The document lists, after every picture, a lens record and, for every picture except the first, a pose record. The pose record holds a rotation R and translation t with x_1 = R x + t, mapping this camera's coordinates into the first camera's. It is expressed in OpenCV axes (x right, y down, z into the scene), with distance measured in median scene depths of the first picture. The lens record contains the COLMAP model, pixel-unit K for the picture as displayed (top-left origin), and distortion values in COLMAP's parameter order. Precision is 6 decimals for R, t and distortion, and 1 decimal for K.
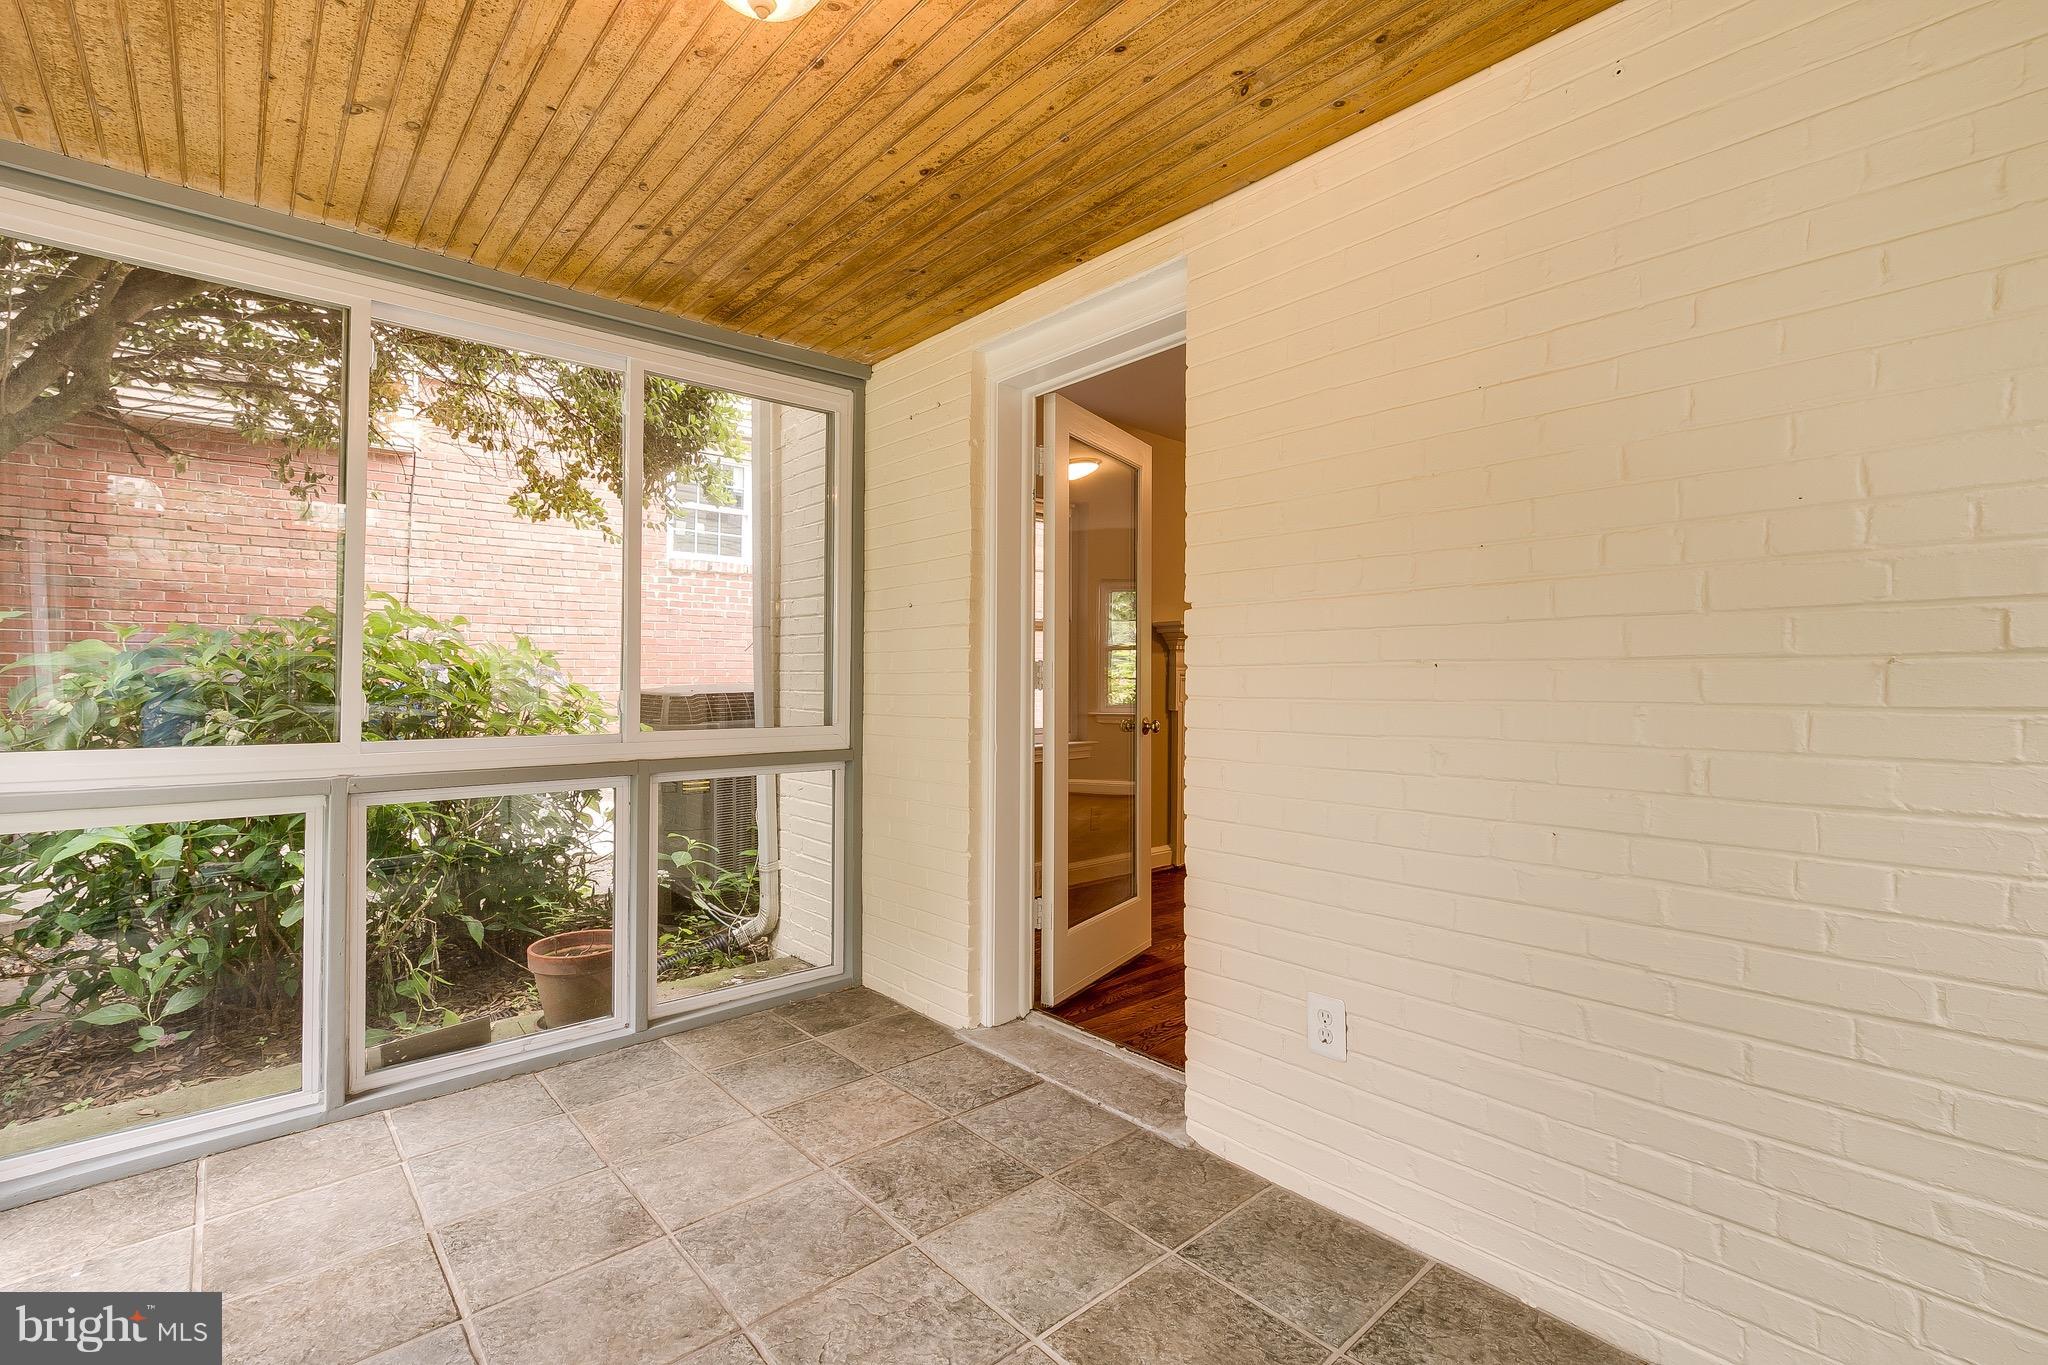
lens RADIAL K [[921.3, 0, 1026.7], [0, 921.3, 672.8], [0, 0, 1]] dist [0.004262, -0.000136]
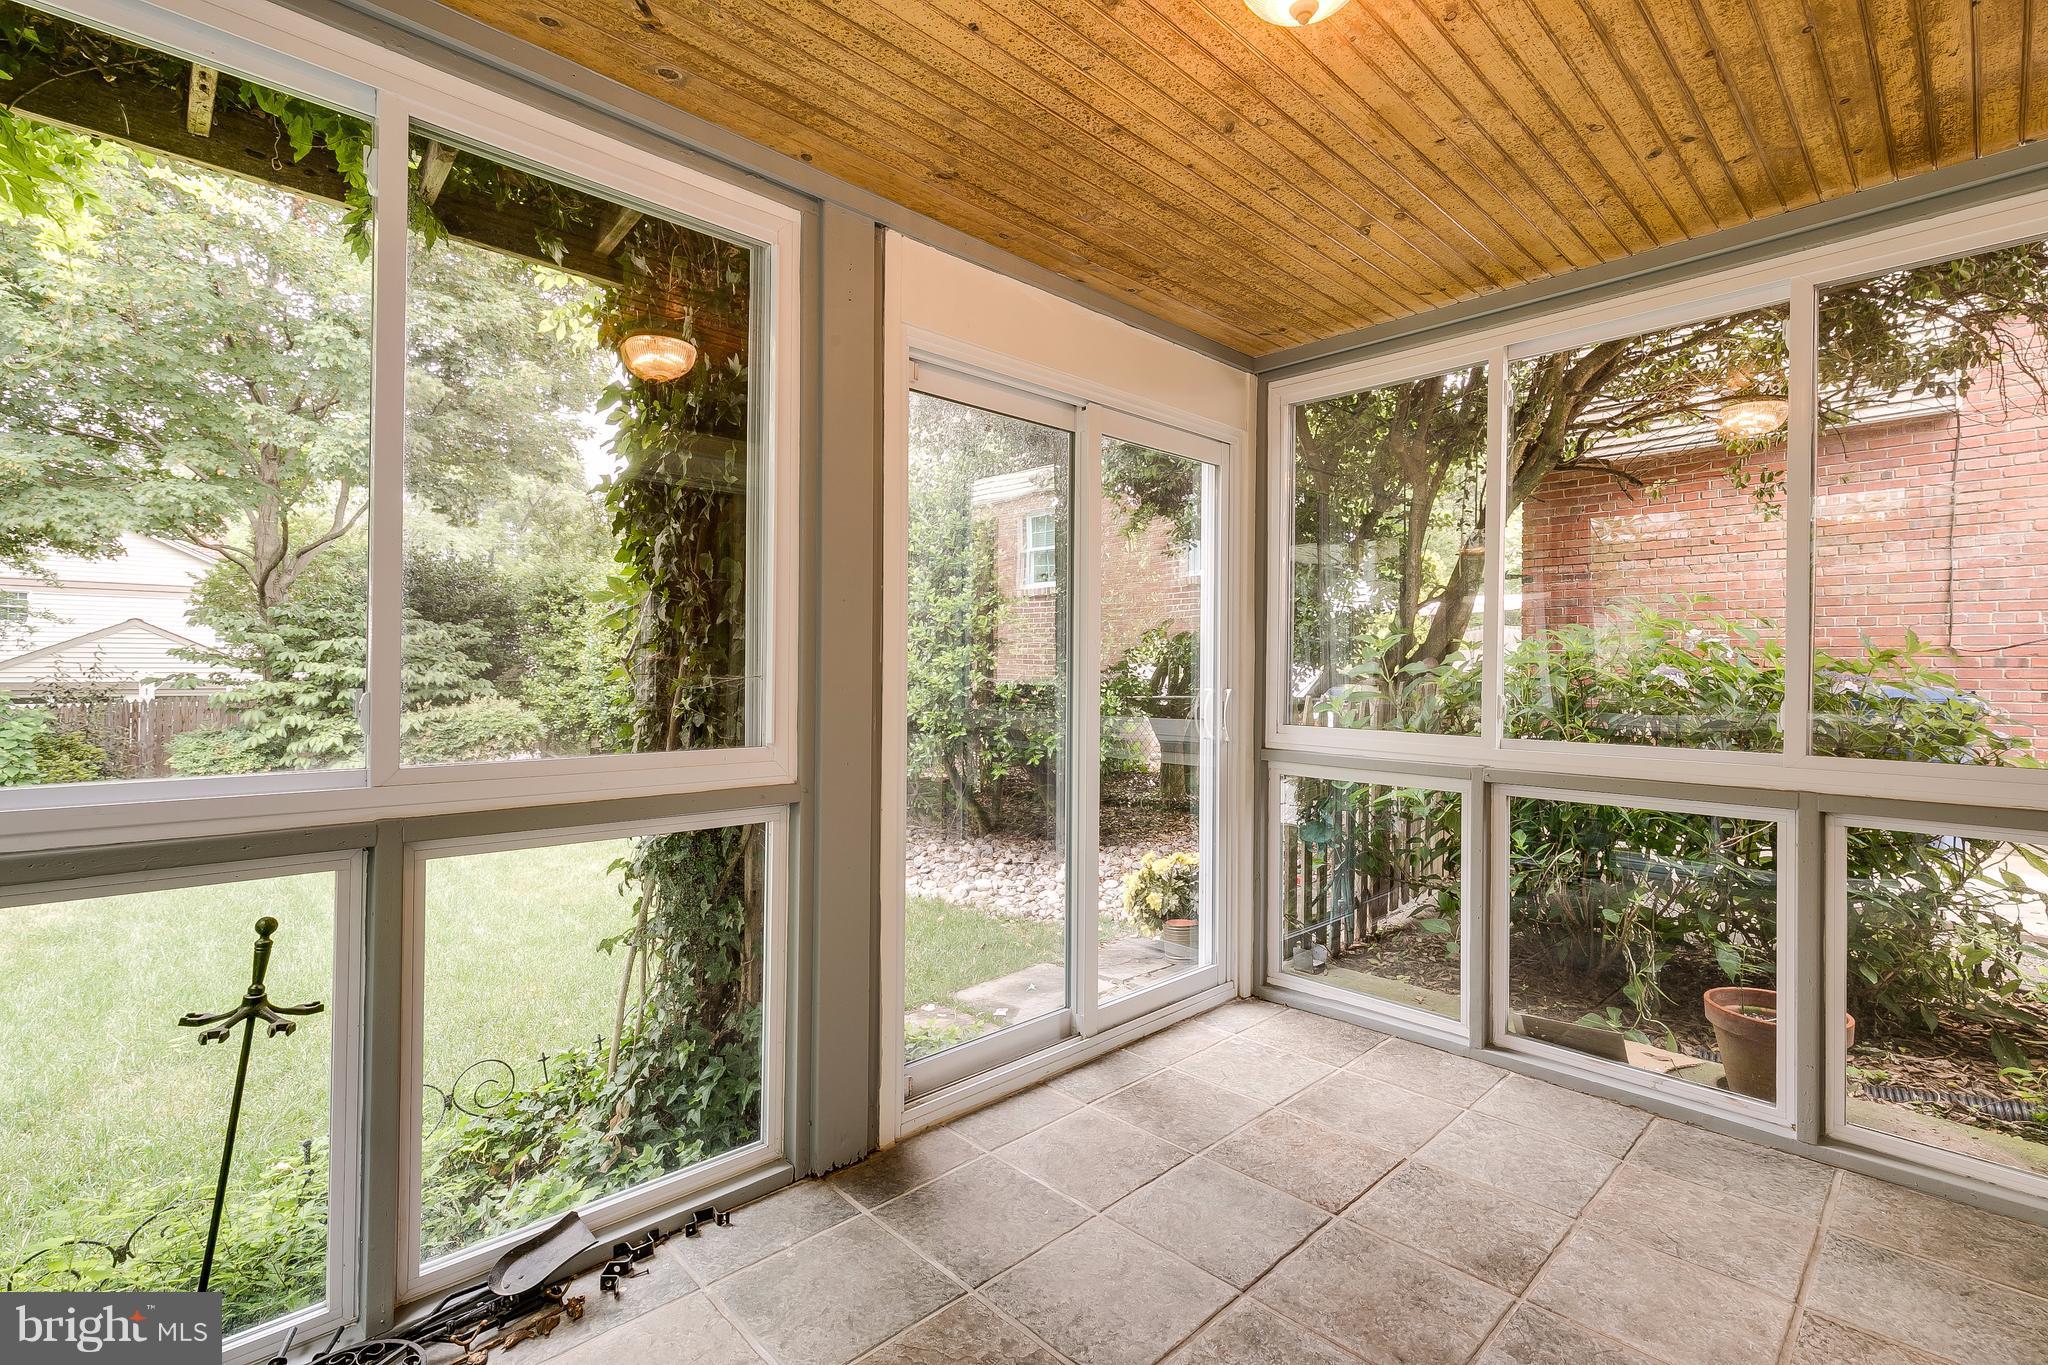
lens RADIAL K [[921.3, 0, 1026.7], [0, 921.3, 672.8], [0, 0, 1]] dist [0.004262, -0.000136]
pose [[0.039014, 0.001025, -0.999238, 0.384522], [-0.001187, 0.999999, 0.000980, -0.006021], [0.999238, 0.001148, 0.039015, 0.367541]]
